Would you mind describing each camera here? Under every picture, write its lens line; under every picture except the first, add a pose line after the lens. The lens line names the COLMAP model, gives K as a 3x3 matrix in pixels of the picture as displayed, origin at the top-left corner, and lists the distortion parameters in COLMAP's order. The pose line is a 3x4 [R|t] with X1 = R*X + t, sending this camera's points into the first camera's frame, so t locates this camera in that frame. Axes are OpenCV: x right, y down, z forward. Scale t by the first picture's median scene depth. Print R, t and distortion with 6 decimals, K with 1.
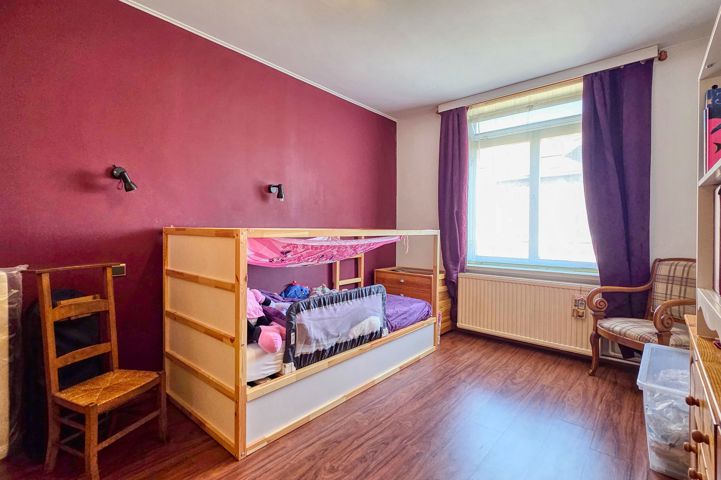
lens RADIAL K [[338.9, 0, 357.3], [0, 338.9, 237.1], [0, 0, 1]] dist [0.001304, 0.000027]
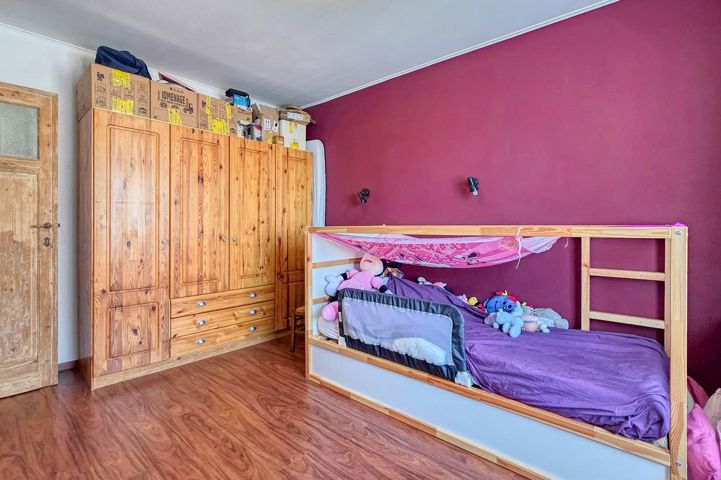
lens RADIAL K [[336.4, 0, 361.3], [0, 336.4, 229.4], [0, 0, 1]] dist [0.001304, 0.000523]
pose [[0.005350, 0.003784, -0.999979, 0.846062], [-0.022477, 0.999741, 0.003663, -0.015540], [0.999733, 0.022457, 0.005434, 0.891885]]
